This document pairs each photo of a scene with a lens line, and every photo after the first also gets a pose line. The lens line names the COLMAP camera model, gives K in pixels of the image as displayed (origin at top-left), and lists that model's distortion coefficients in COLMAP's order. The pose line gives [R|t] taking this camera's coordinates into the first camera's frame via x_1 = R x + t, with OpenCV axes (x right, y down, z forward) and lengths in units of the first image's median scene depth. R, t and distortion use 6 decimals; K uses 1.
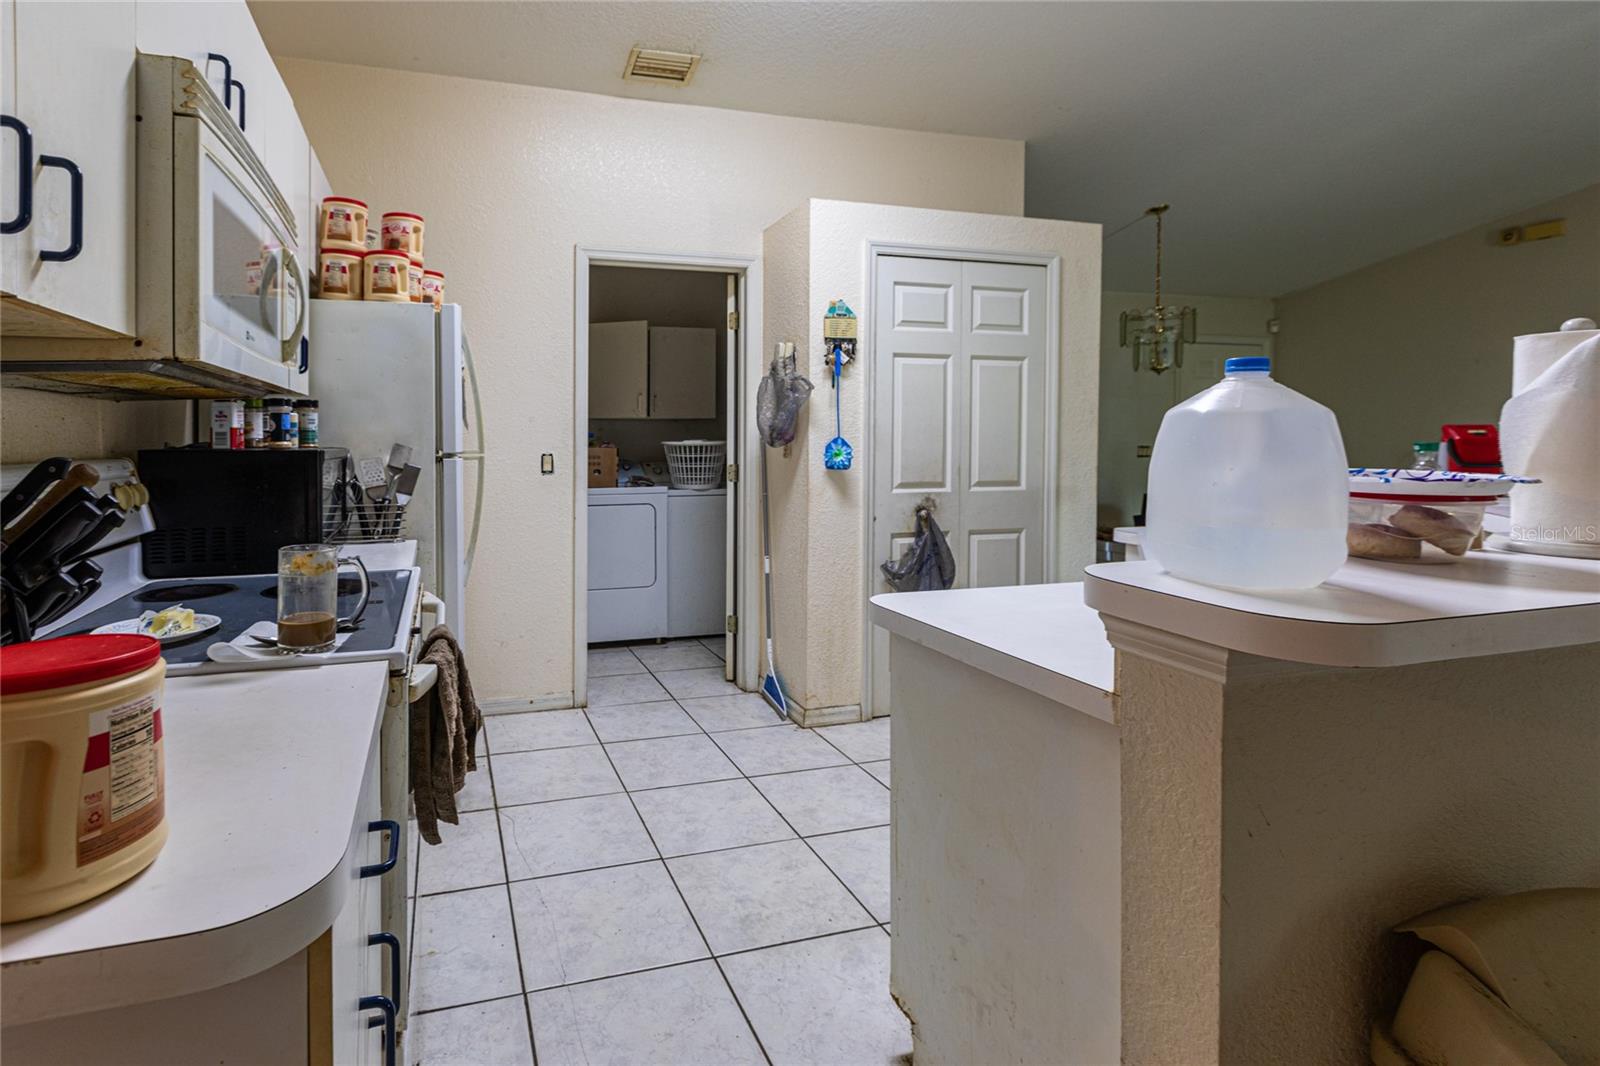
lens RADIAL K [[776.5, 0, 651.8], [0, 776.5, 449.0], [0, 0, 1]] dist [0.000676, 0.002944]
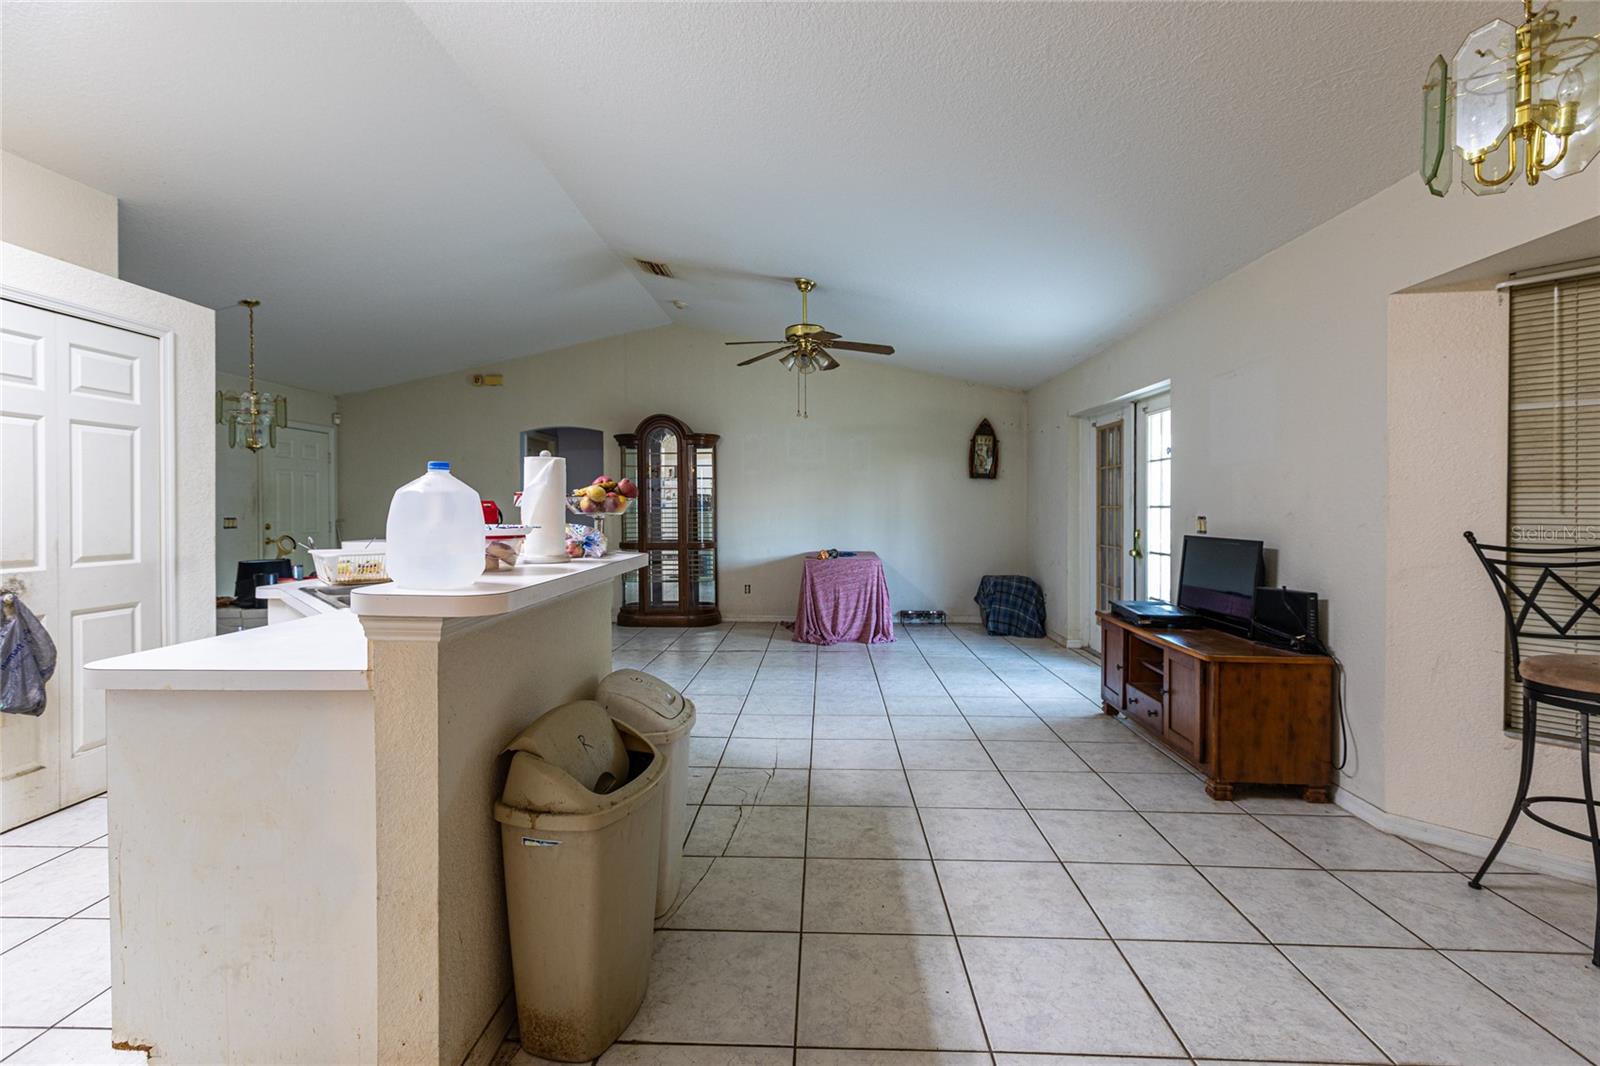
lens RADIAL K [[776.5, 0, 796.7], [0, 776.5, 523.3], [0, 0, 1]] dist [0.000676, 0.002944]
pose [[0.316325, -0.016311, 0.948511, -0.189076], [0.016184, 0.999799, 0.011796, 0.004967], [-0.948513, 0.011620, 0.316525, -0.097589]]
